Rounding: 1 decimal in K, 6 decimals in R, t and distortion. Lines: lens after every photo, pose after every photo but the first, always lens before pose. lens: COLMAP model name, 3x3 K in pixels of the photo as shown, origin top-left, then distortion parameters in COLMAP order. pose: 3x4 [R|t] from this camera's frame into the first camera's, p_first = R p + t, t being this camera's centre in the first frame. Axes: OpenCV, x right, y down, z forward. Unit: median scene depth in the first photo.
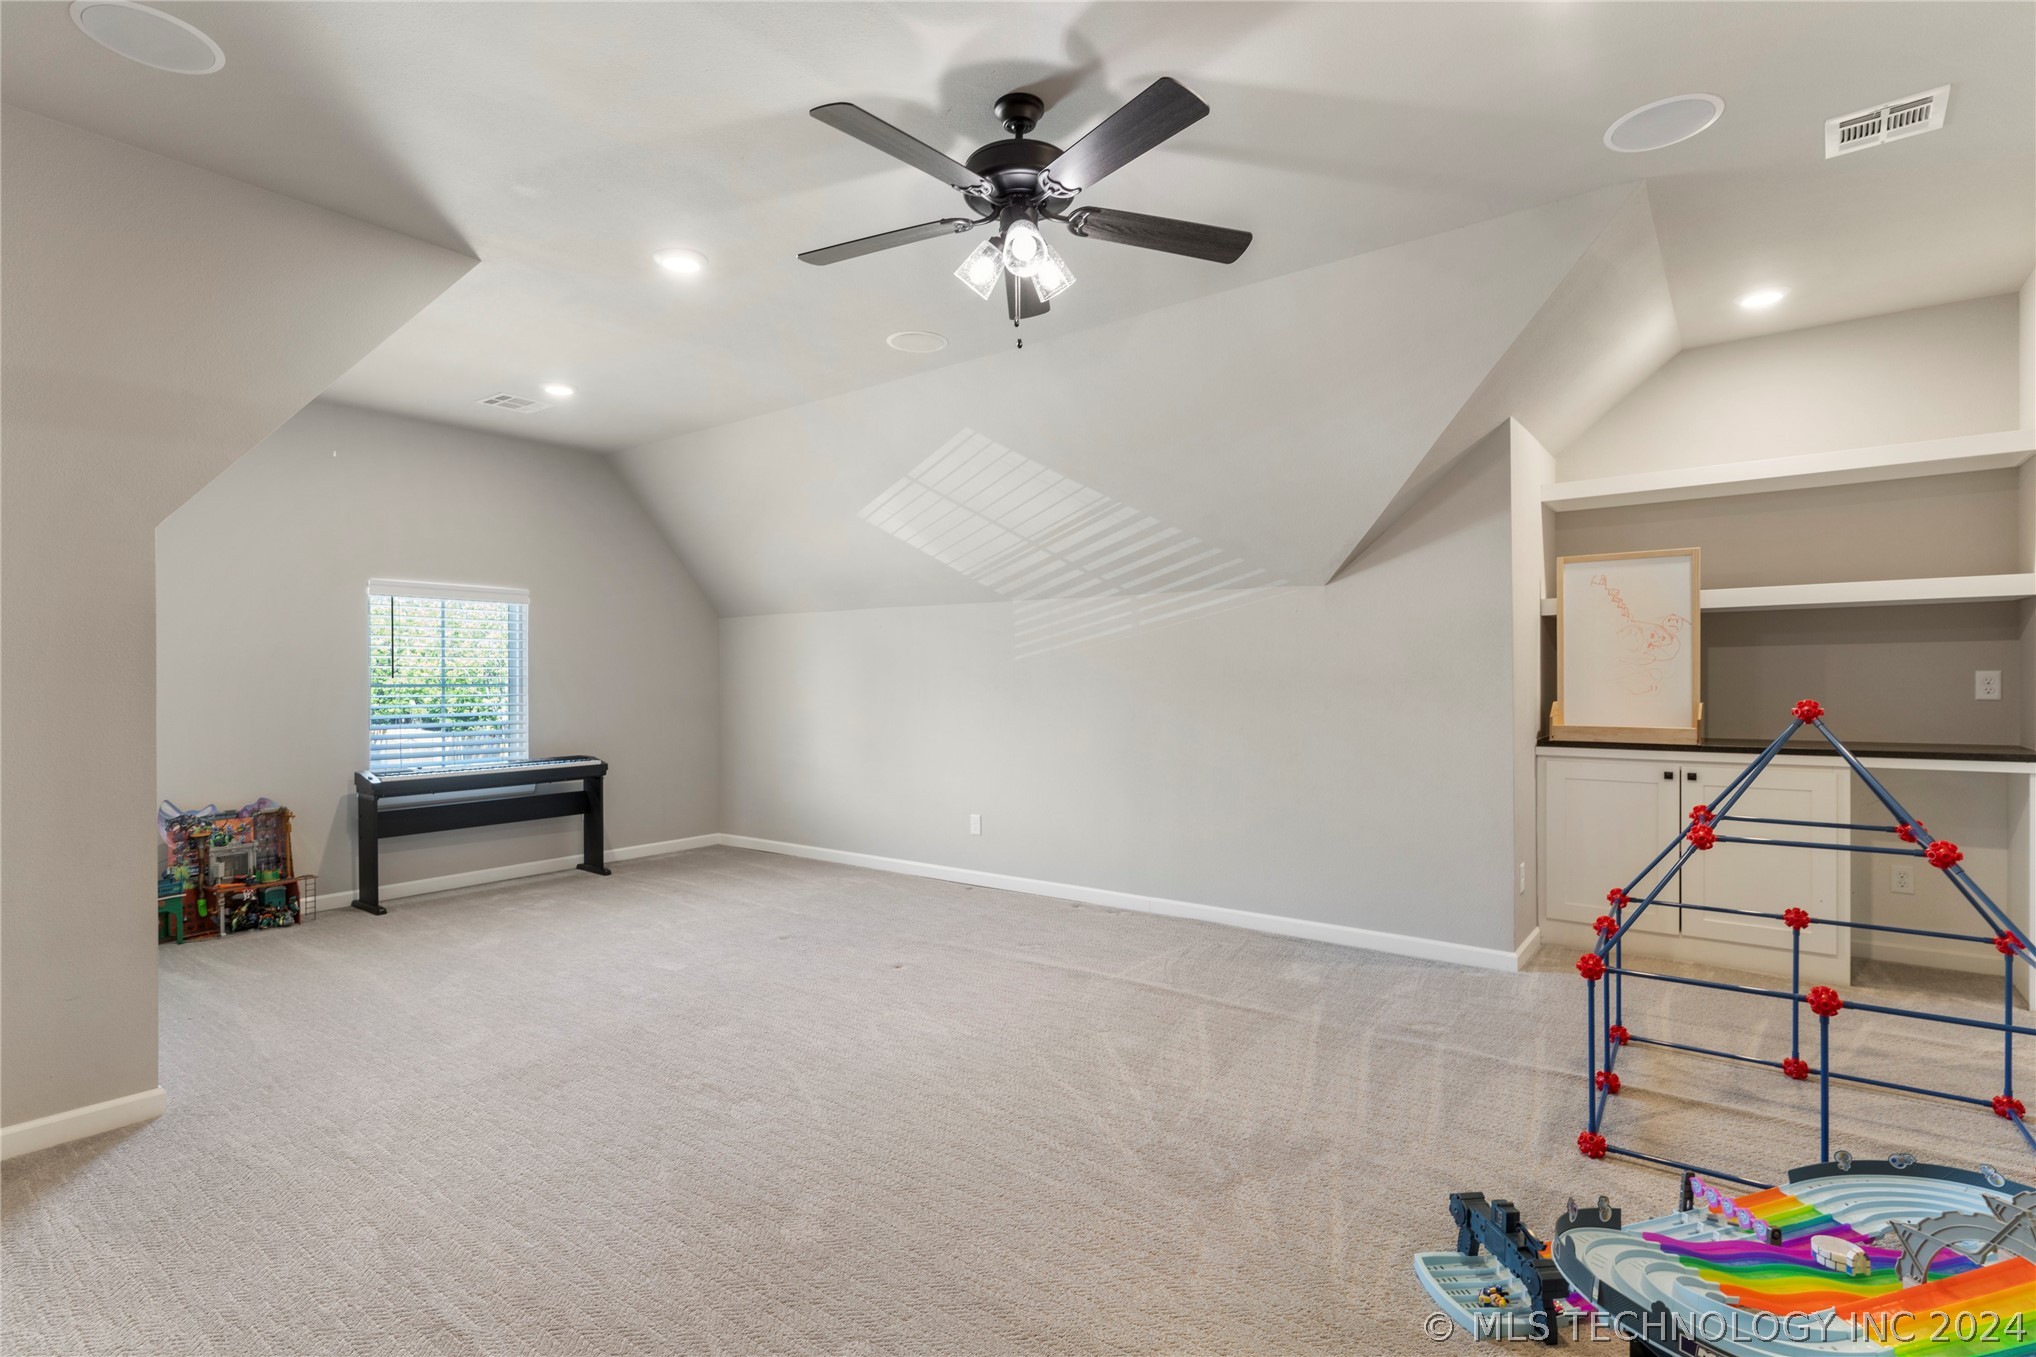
lens RADIAL K [[975.0, 0, 1005.3], [0, 975.0, 679.9], [0, 0, 1]] dist [0.000811, 0.000151]
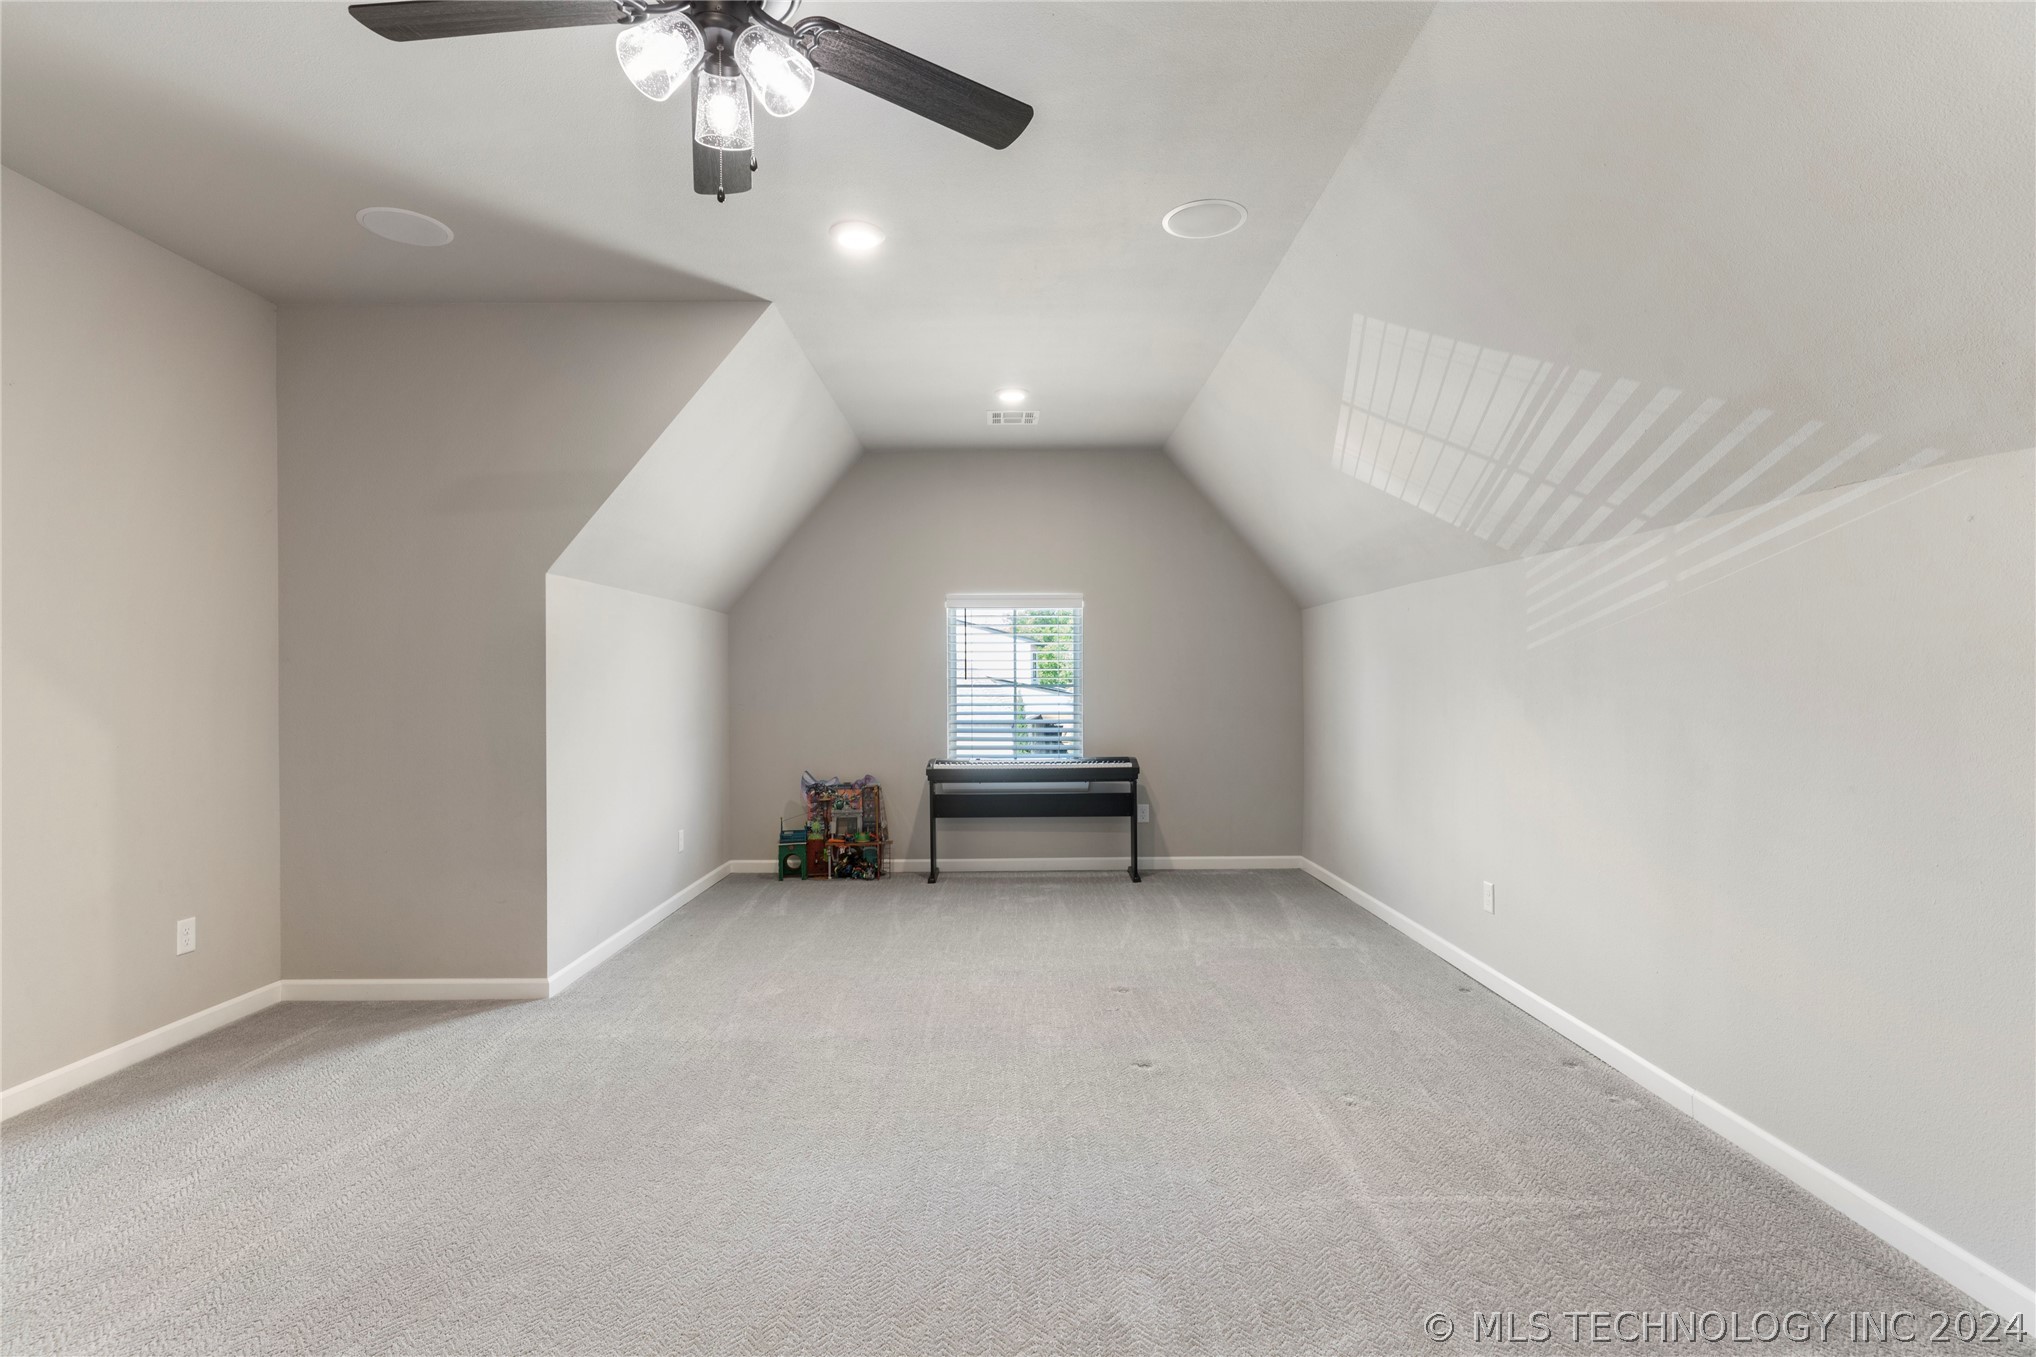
lens RADIAL K [[975.0, 0, 1005.3], [0, 975.0, 679.9], [0, 0, 1]] dist [0.000811, 0.000151]
pose [[0.603492, -0.000515, -0.797369, 0.350930], [0.002362, 0.999997, 0.001142, -0.002751], [0.797366, -0.002573, 0.603491, 0.382632]]
